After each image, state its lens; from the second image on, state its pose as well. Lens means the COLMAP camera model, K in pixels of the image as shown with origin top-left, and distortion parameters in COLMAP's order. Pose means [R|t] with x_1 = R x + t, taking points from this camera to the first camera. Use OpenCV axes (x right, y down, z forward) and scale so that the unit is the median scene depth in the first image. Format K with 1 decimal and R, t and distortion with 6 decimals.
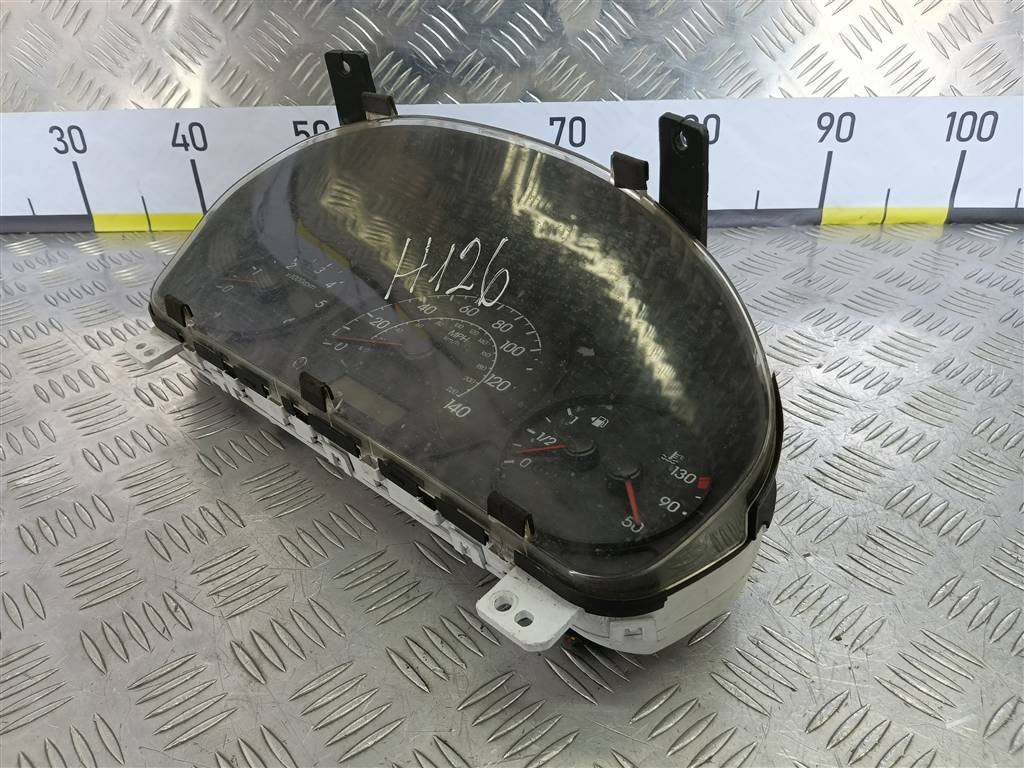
lens RADIAL K [[862.2, 0, 516.4], [0, 862.2, 393.7], [0, 0, 1]] dist [0.006679, -0.099134]
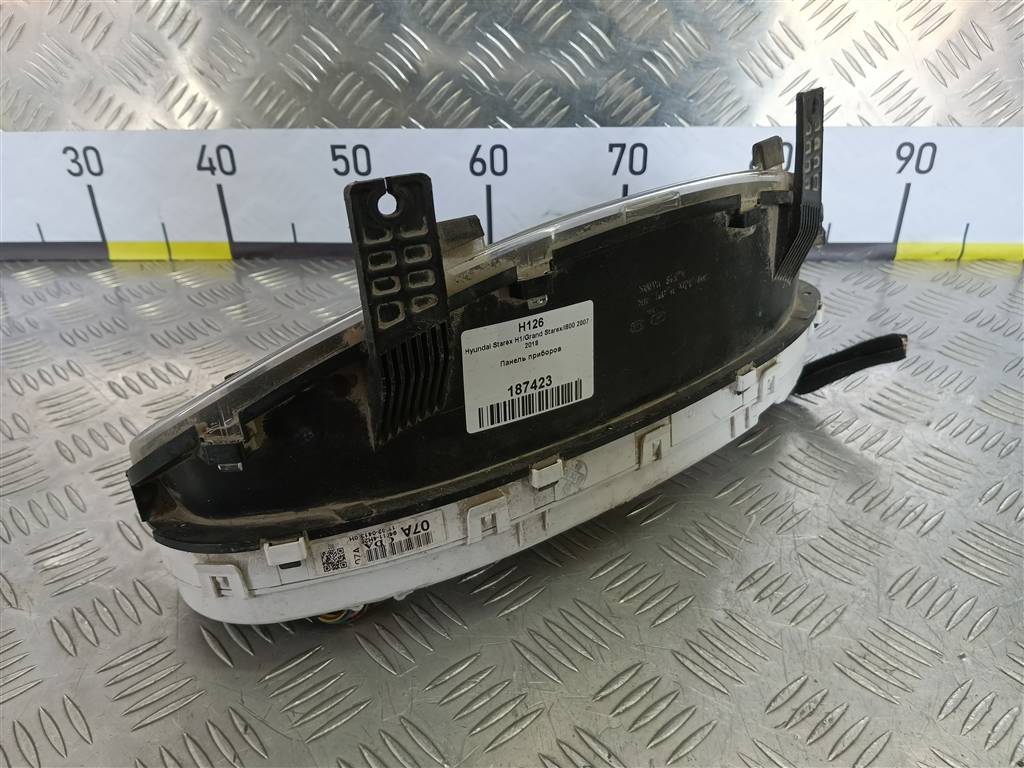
lens RADIAL K [[862.2, 0, 498.1], [0, 862.2, 383.7], [0, 0, 1]] dist [0.006679, -0.099134]
pose [[0.999945, 0.005868, 0.008745, -0.103355], [-0.005675, 0.999742, -0.021982, -0.048956], [-0.008871, 0.021932, 0.999720, 0.094616]]
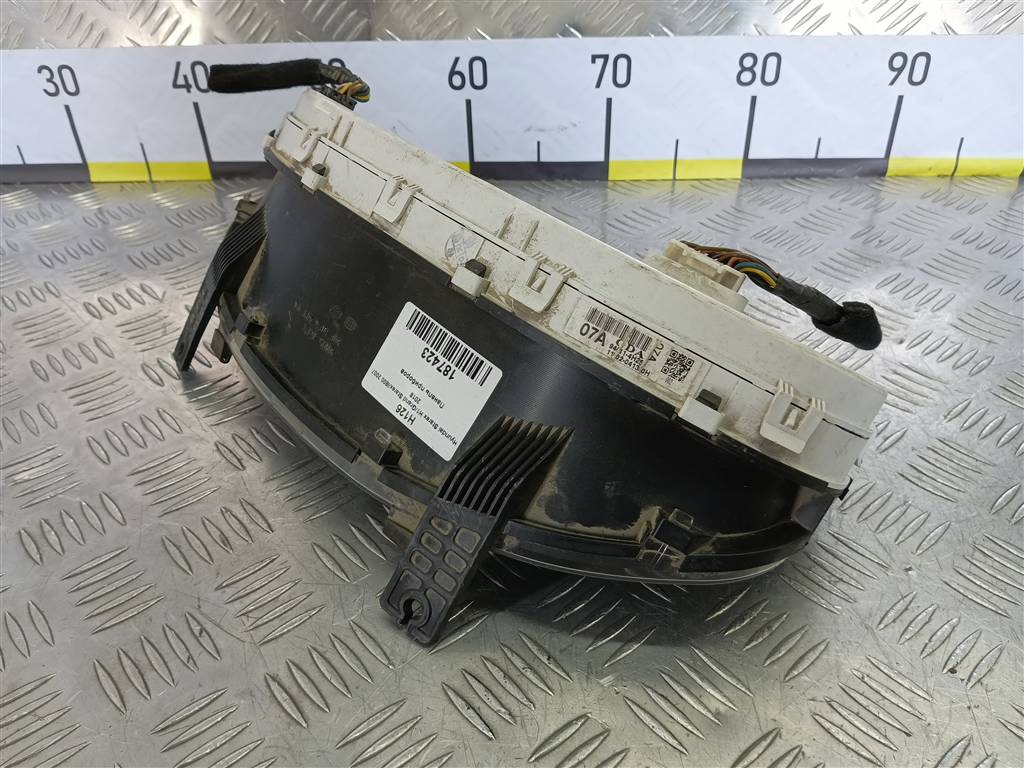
lens RADIAL K [[862.2, 0, 501.6], [0, 862.2, 393.9], [0, 0, 1]] dist [0.006679, -0.099134]
pose [[0.999933, 0.003735, -0.010999, -0.051685], [-0.002916, 0.997287, 0.073549, -0.040103], [0.011244, -0.073512, 0.997231, 0.092657]]
